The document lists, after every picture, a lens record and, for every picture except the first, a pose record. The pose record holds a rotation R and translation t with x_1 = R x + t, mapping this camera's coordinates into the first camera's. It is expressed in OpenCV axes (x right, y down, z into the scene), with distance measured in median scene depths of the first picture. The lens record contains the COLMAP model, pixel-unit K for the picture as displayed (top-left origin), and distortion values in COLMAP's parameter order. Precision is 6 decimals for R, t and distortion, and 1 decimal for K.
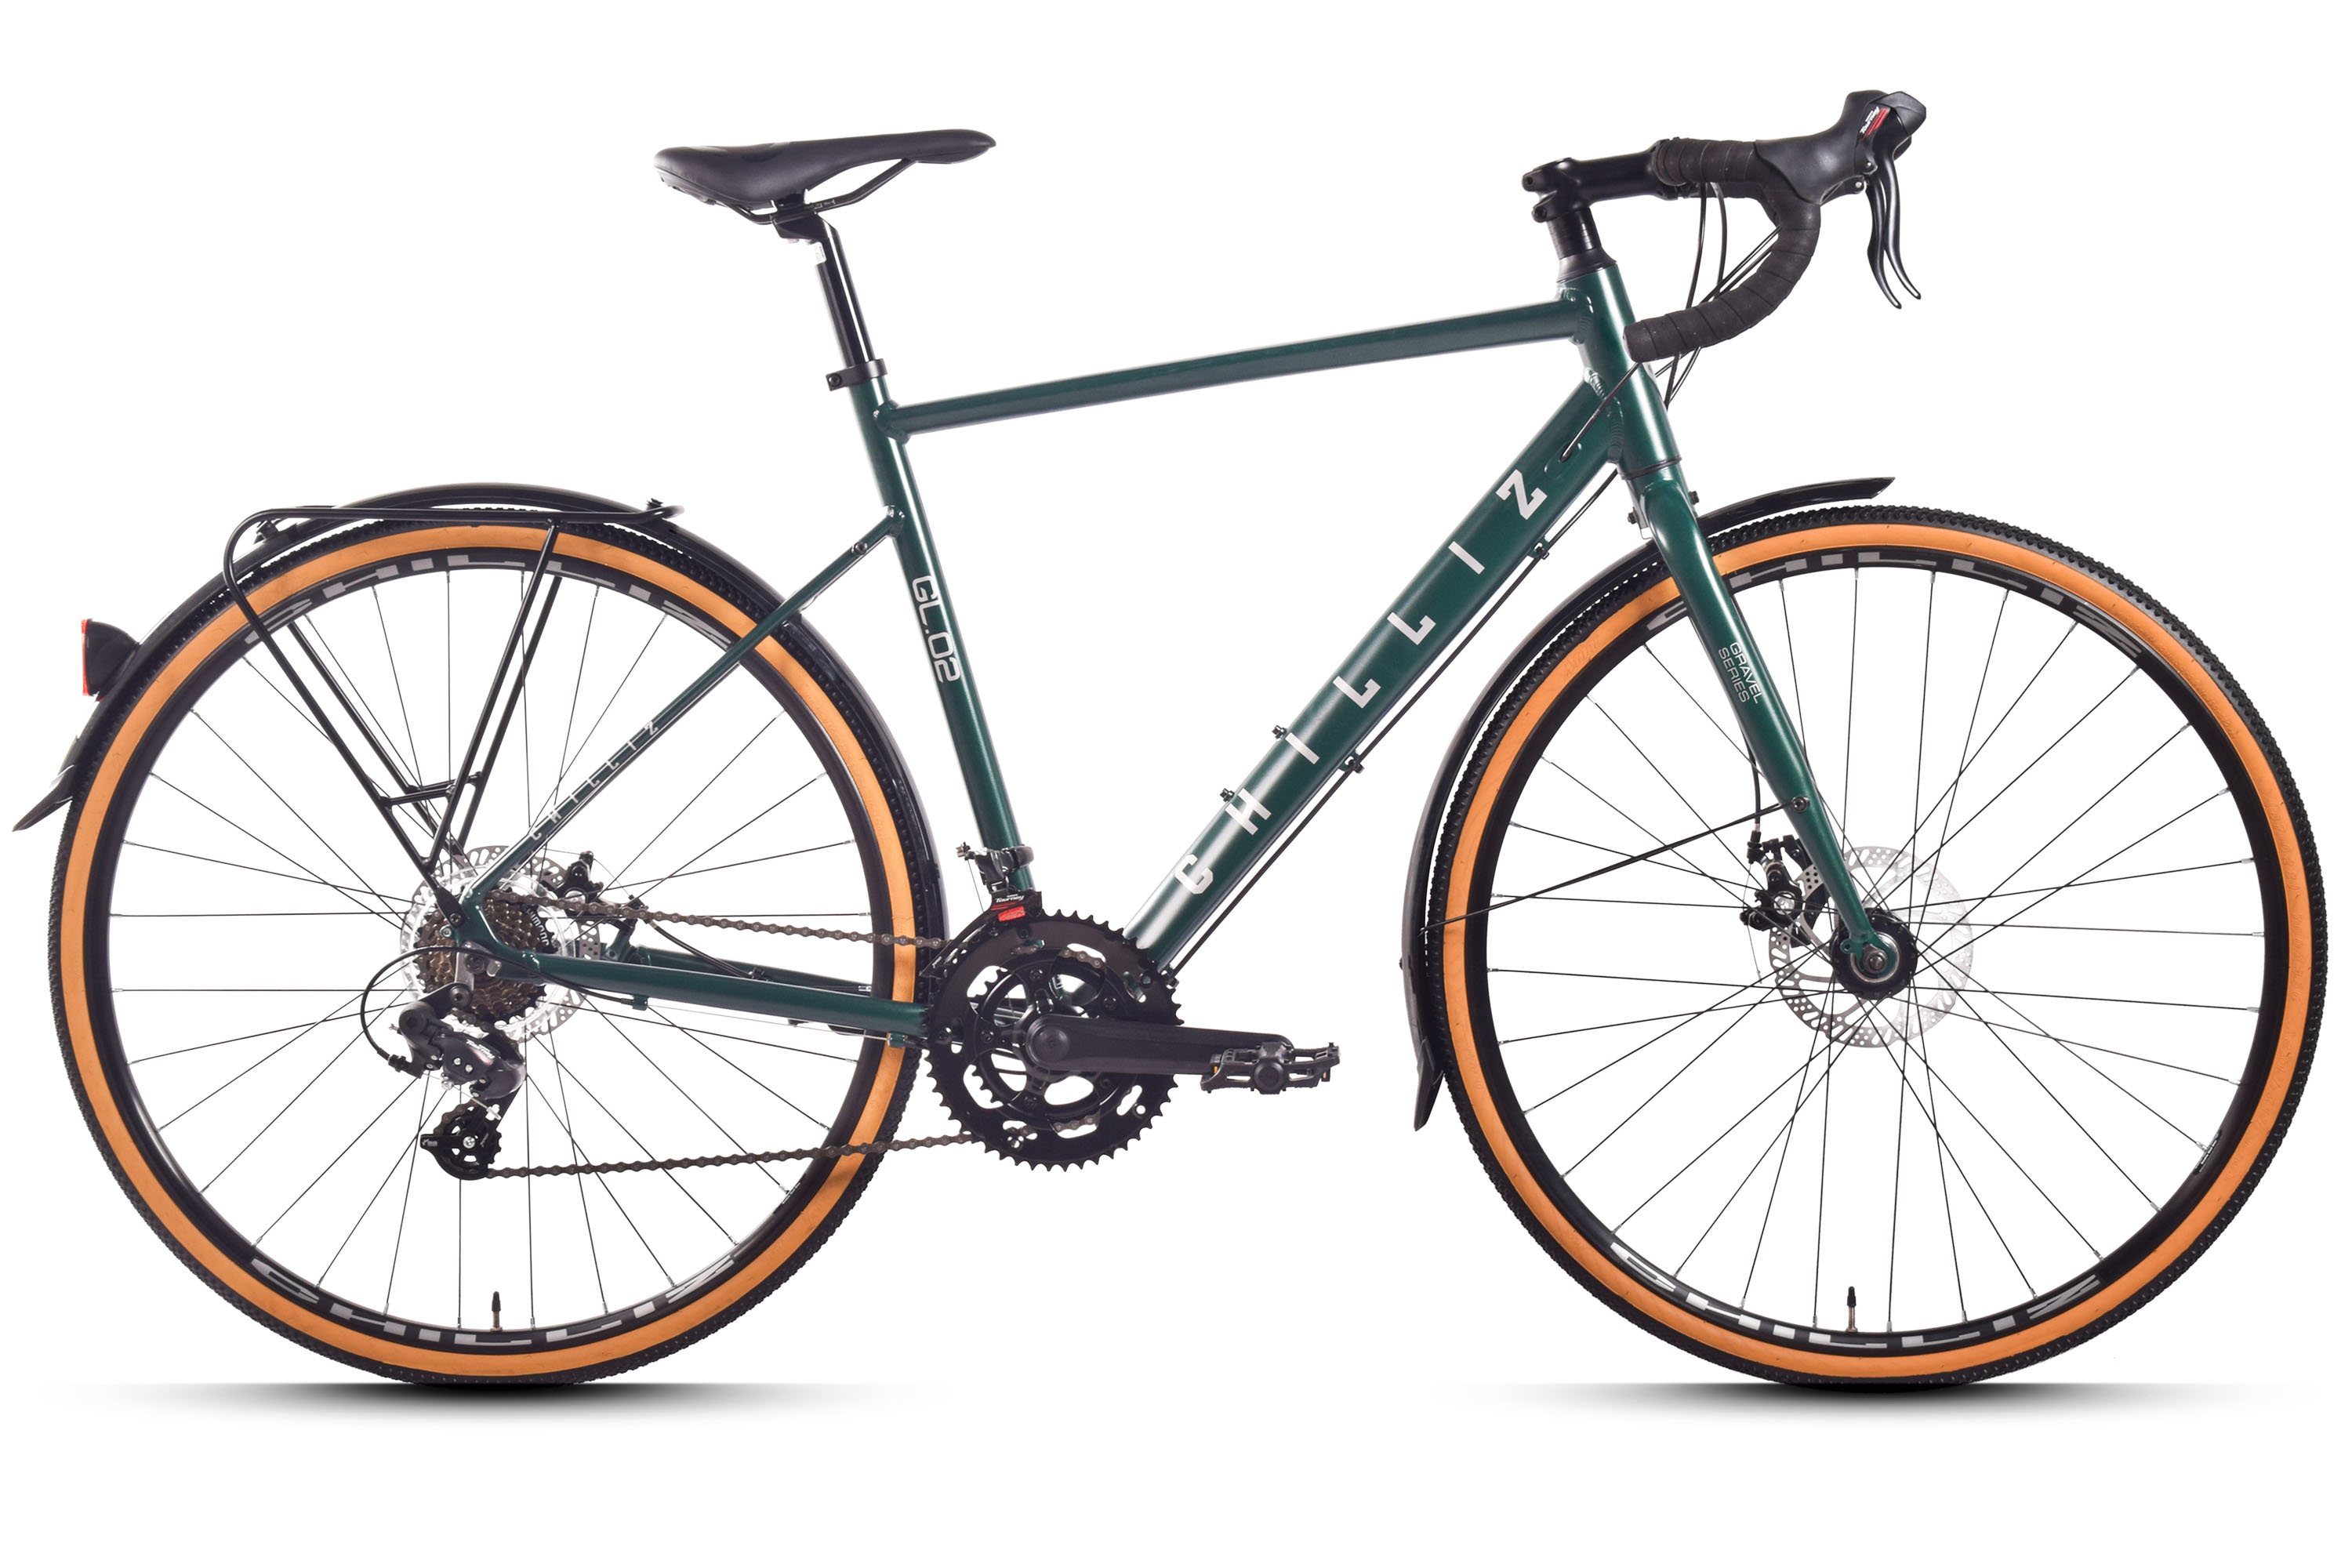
lens RADIAL K [[5325.0, 0, 1176.0], [0, 5325.0, 784.0], [0, 0, 1]] dist [-1.245918, -0.022233]
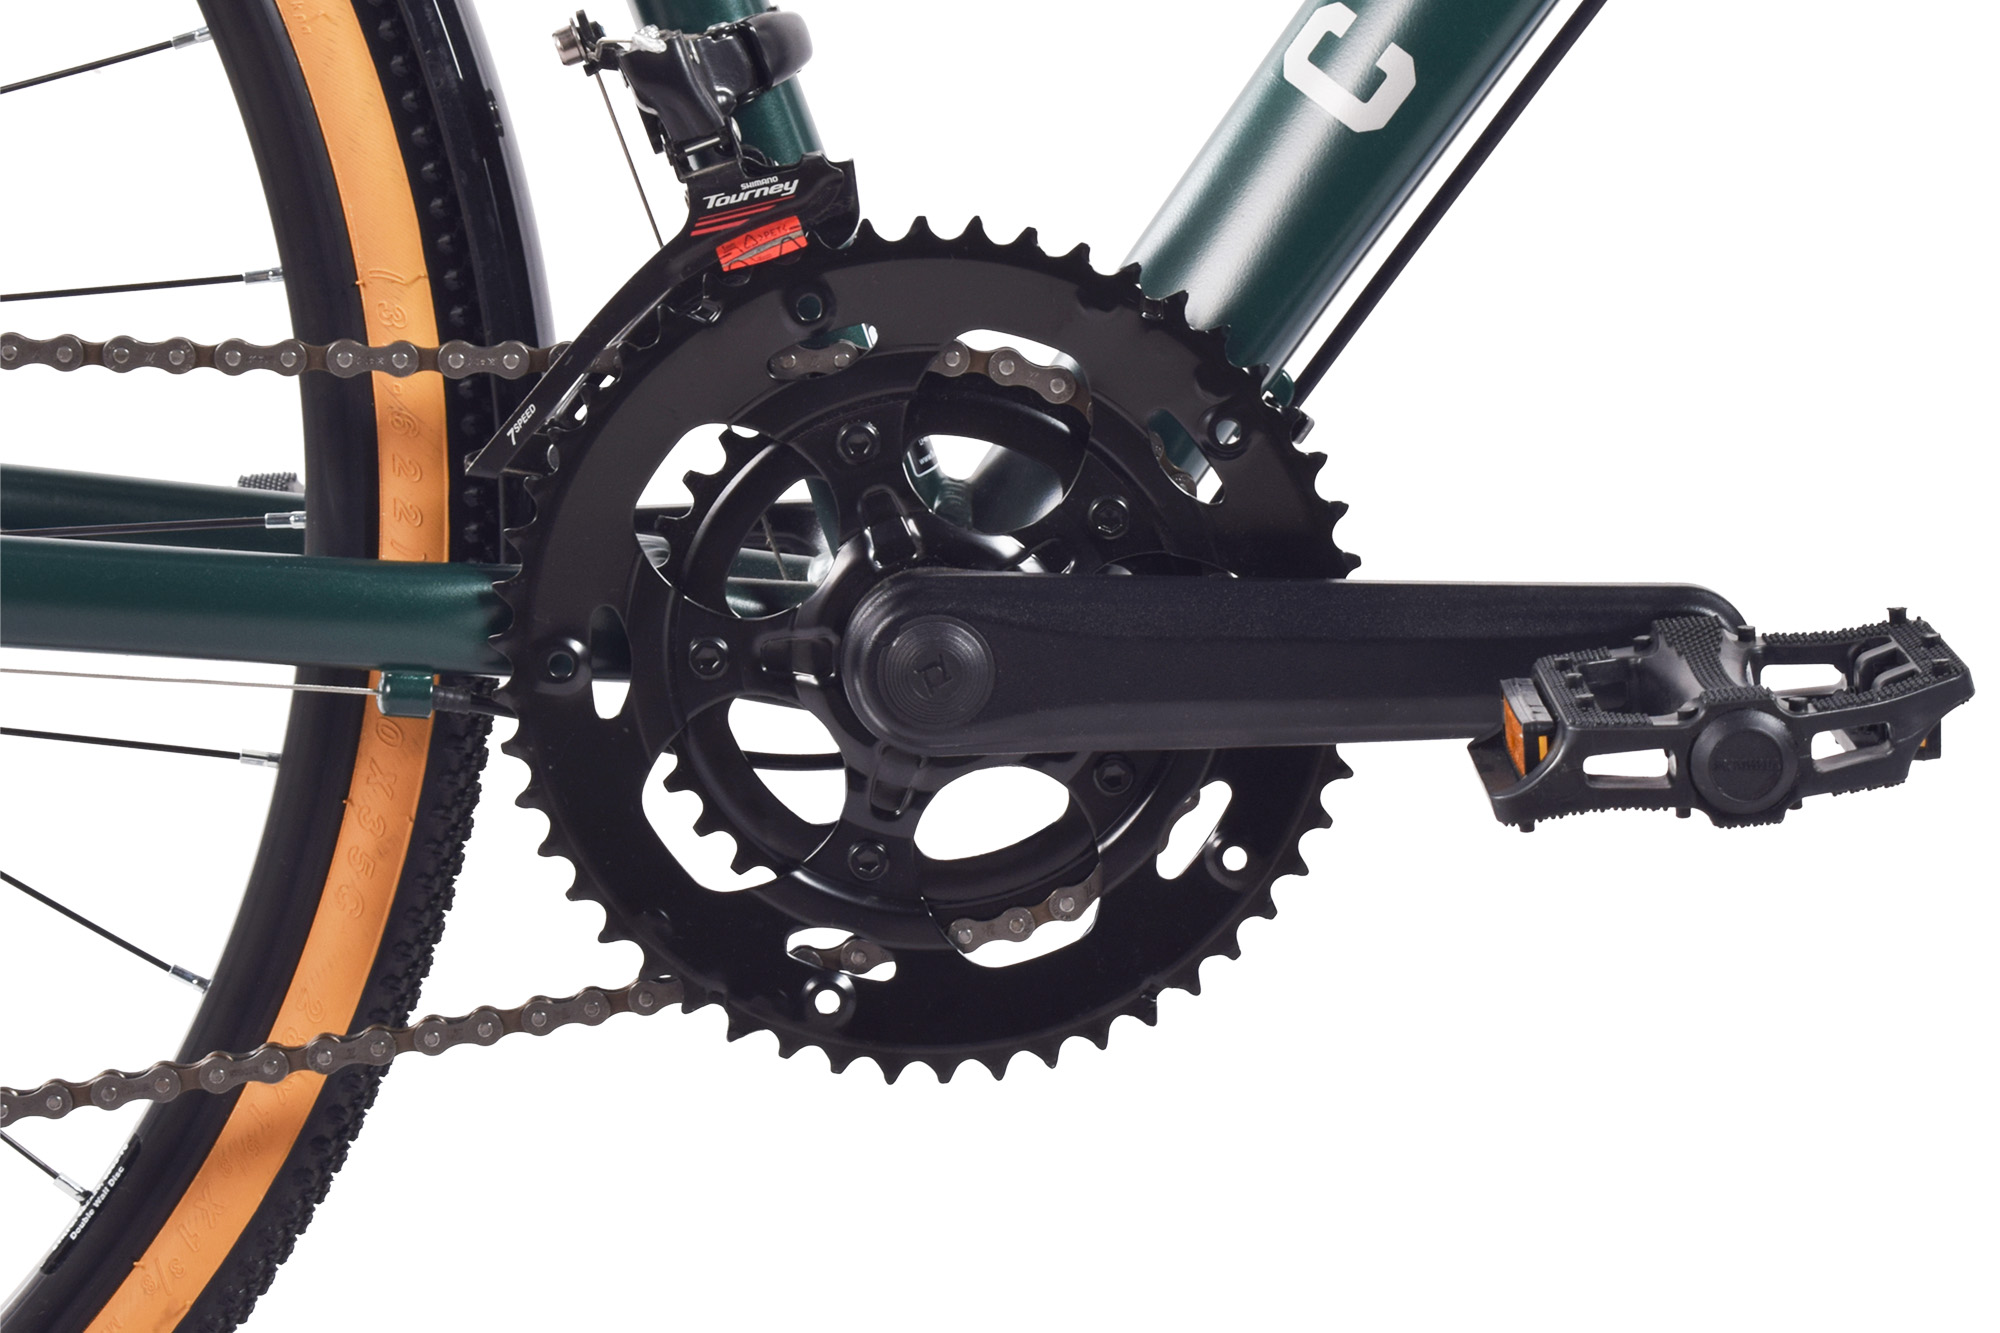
lens RADIAL K [[4728.1, 0, 1000.0], [0, 4728.1, 666.5], [0, 0, 1]] dist [-0.021665, 0.205232]
pose [[0.993419, -0.081314, 0.080668, -0.040831], [0.068793, 0.986681, 0.147404, 0.009688], [-0.091580, -0.140884, 0.985781, 0.733005]]
